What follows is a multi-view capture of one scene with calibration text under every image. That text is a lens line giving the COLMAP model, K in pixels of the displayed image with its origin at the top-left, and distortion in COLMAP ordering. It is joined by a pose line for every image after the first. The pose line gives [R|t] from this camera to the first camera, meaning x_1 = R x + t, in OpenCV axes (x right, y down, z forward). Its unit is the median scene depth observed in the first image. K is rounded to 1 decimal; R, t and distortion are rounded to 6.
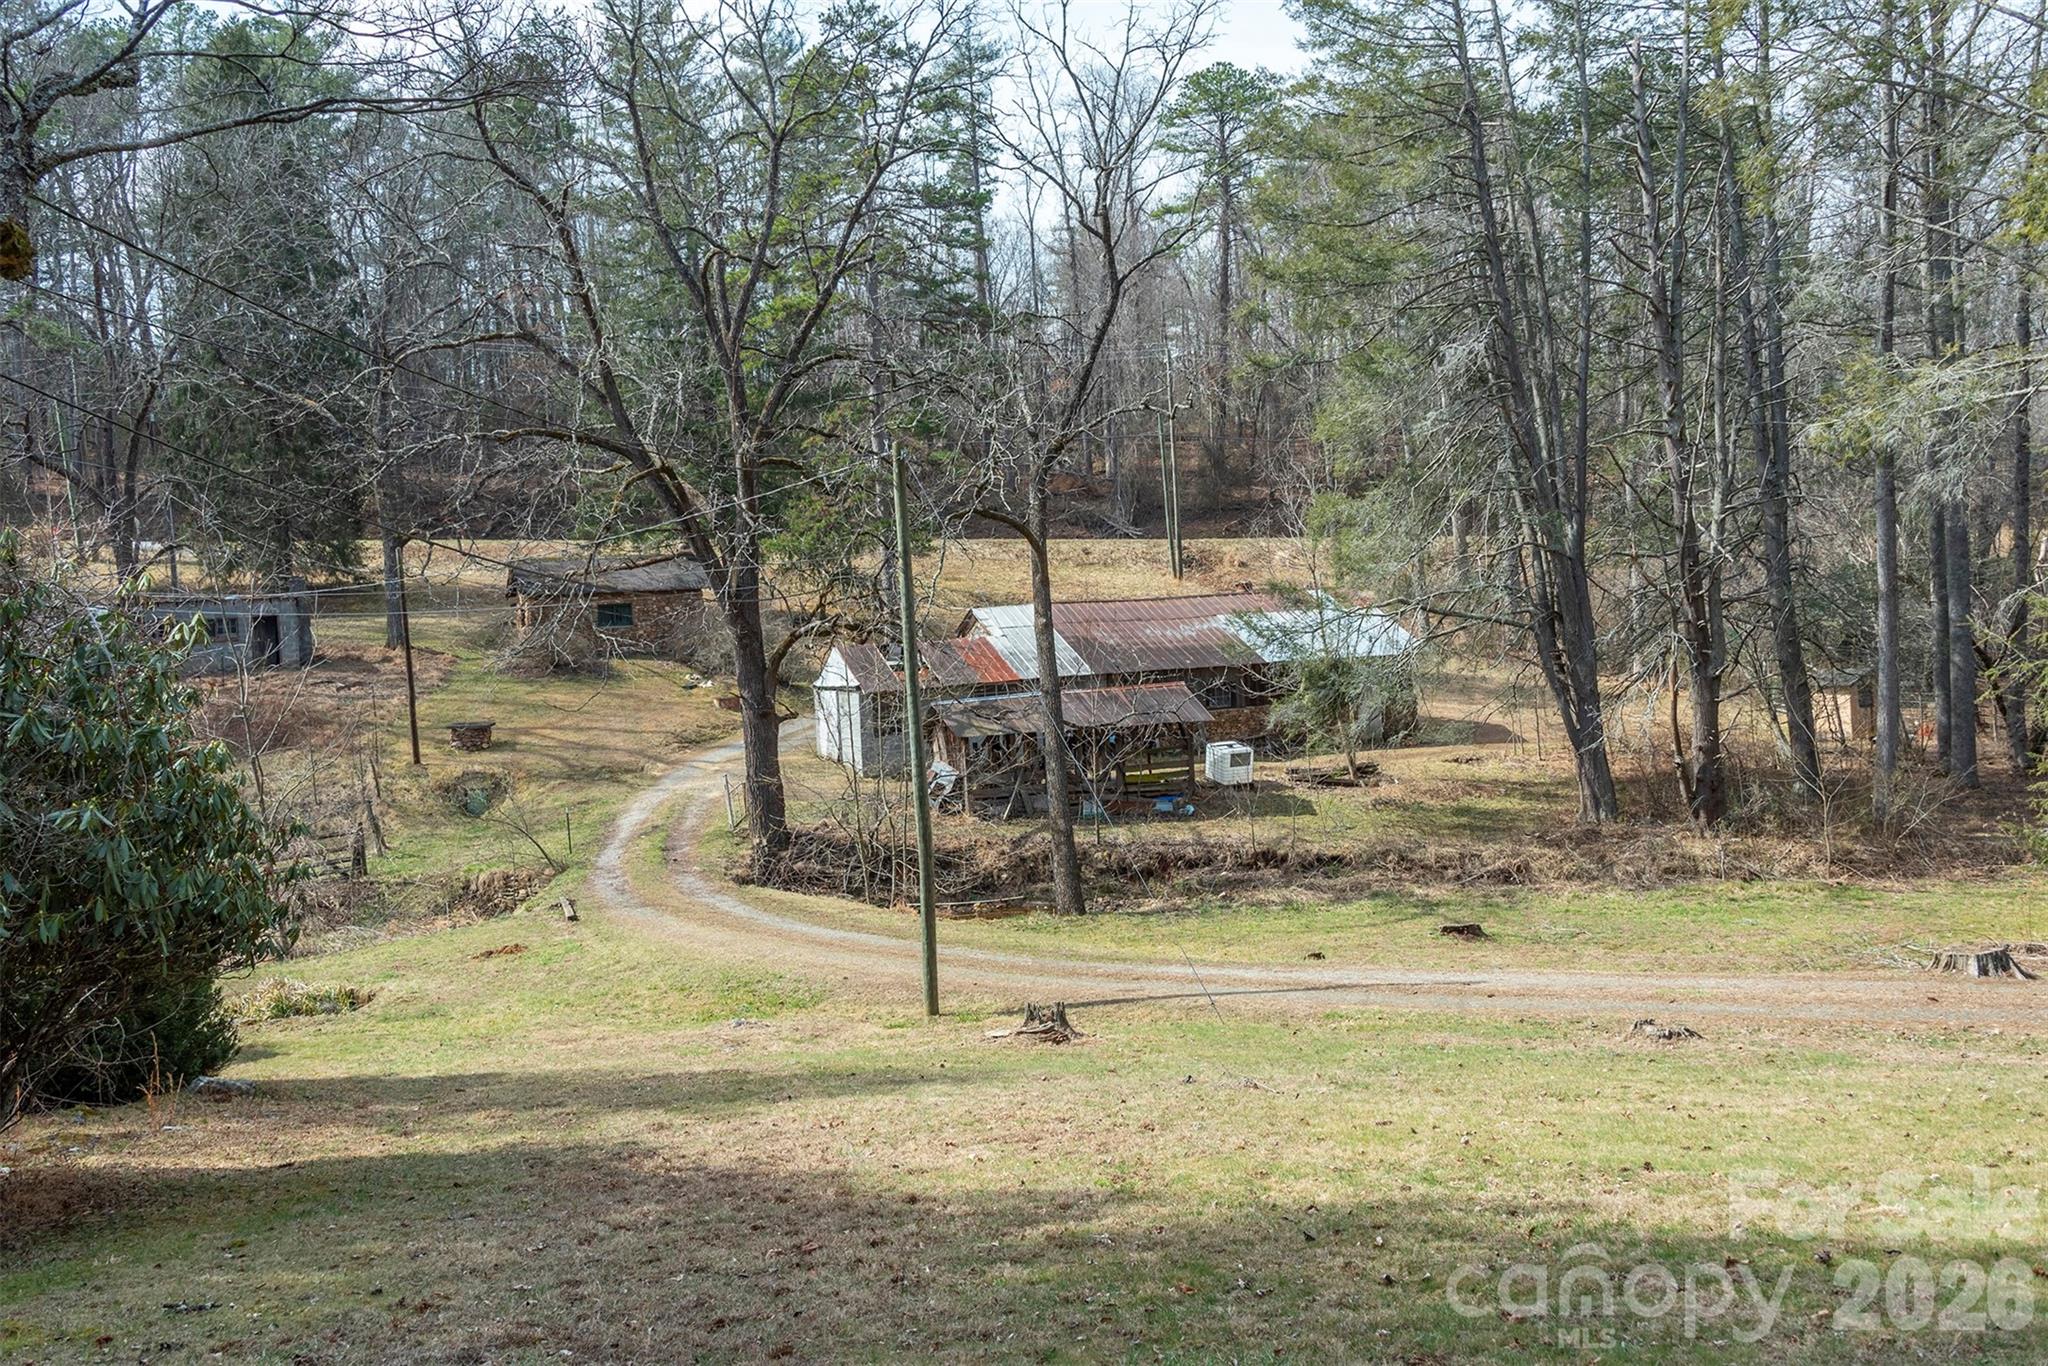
lens RADIAL K [[1870.3, 0, 1023.1], [0, 1870.3, 681.8], [0, 0, 1]] dist [0.017963, 0.000000]
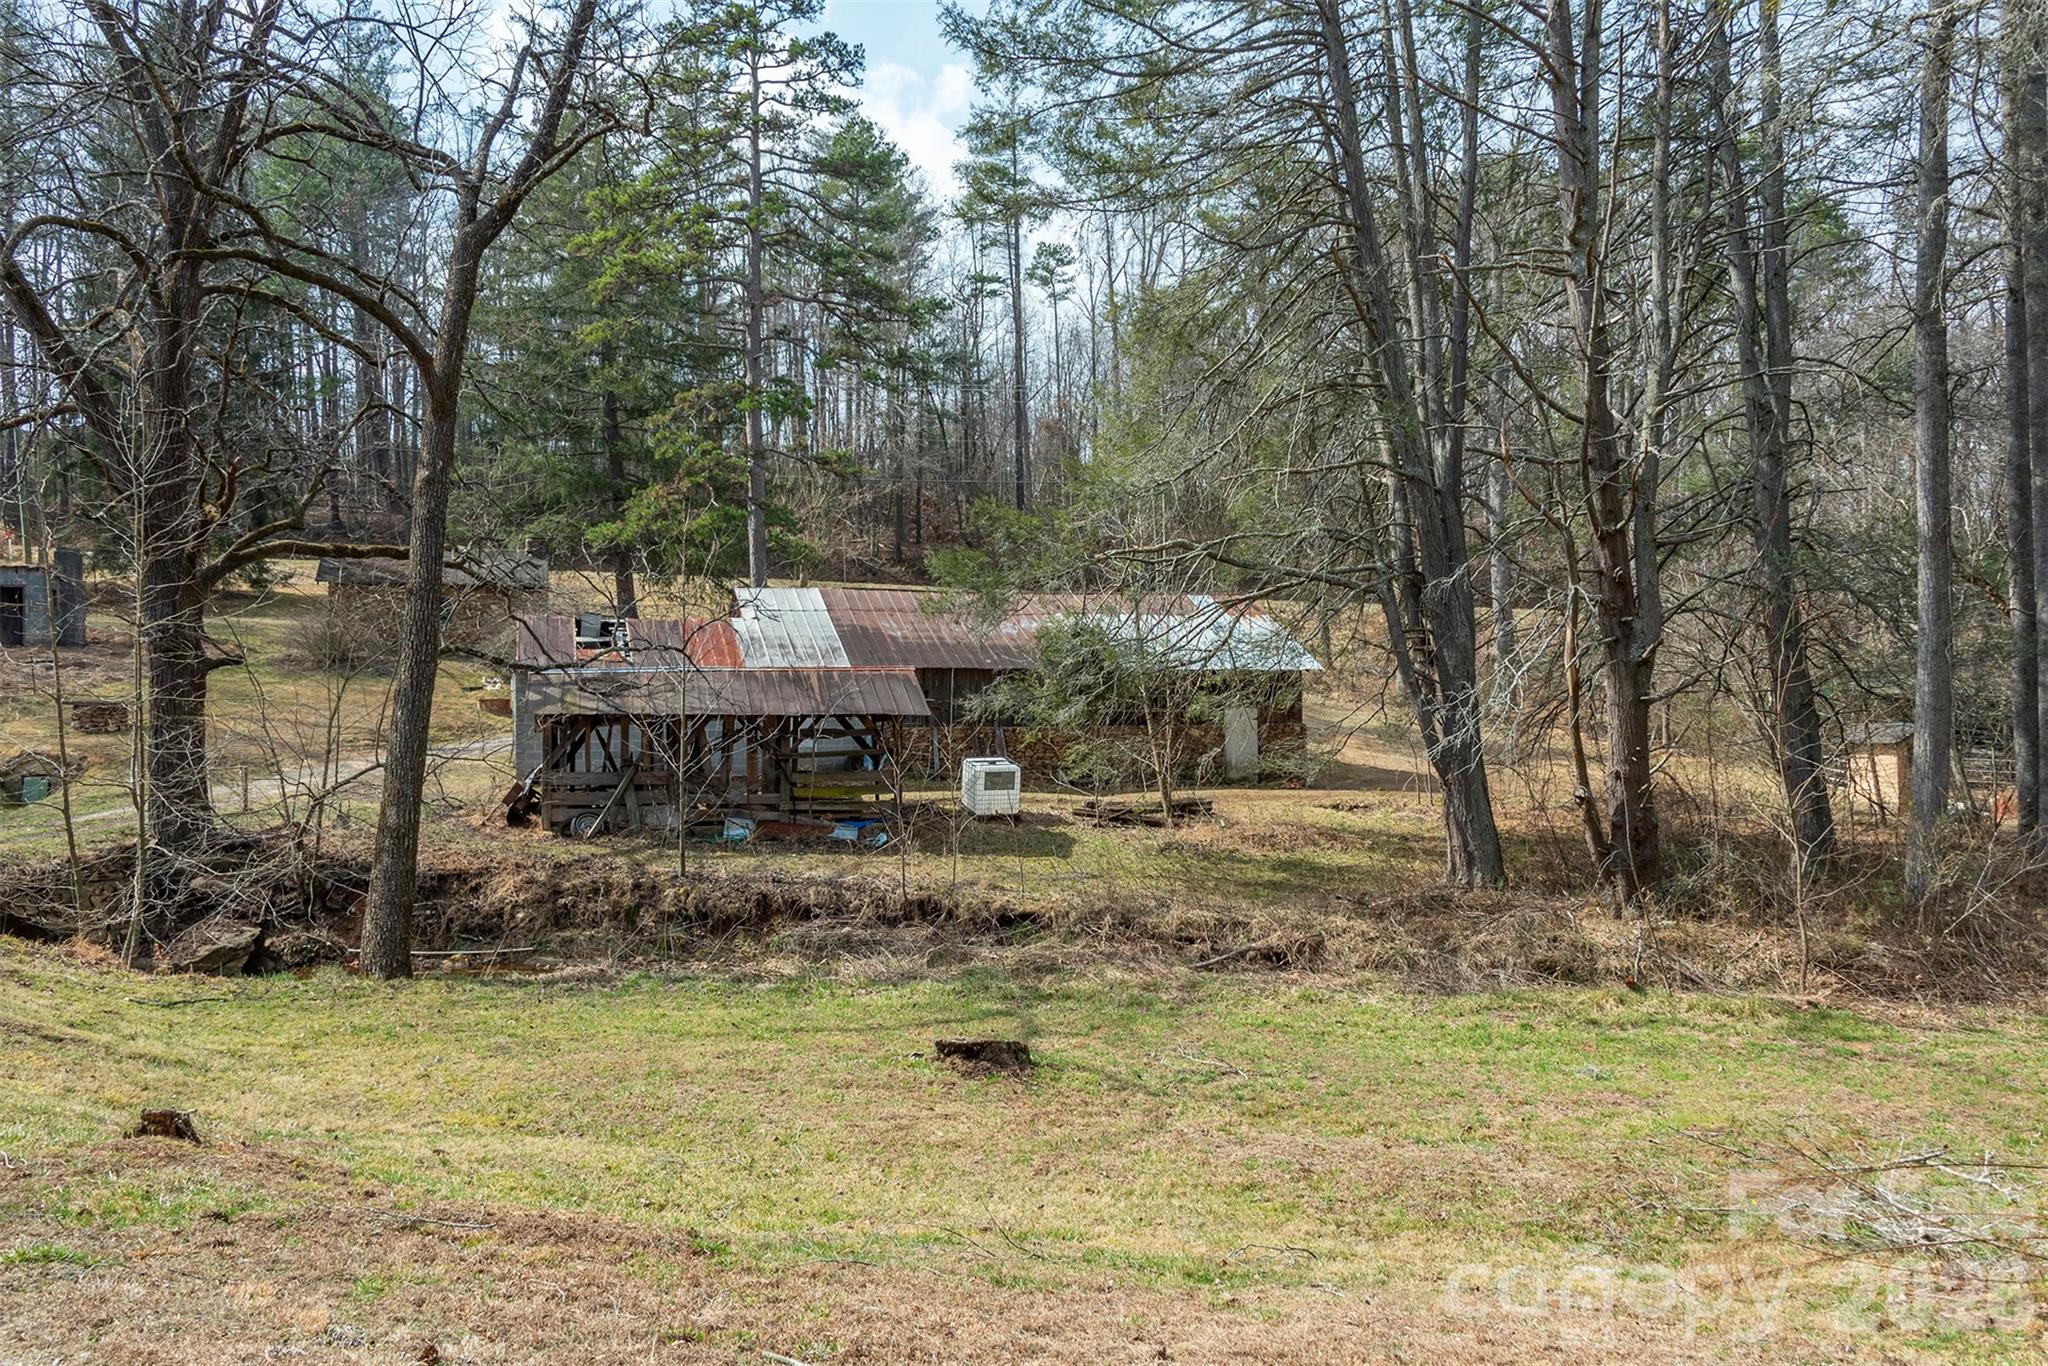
lens RADIAL K [[1605.8, 0, 1026.1], [0, 1605.8, 683.1], [0, 0, 1]] dist [0.030766, -0.007252]
pose [[0.994112, 0.041621, -0.100044, 0.218146], [-0.047592, 0.997178, -0.058061, 0.046008], [0.097345, 0.062480, 0.993288, 0.441775]]
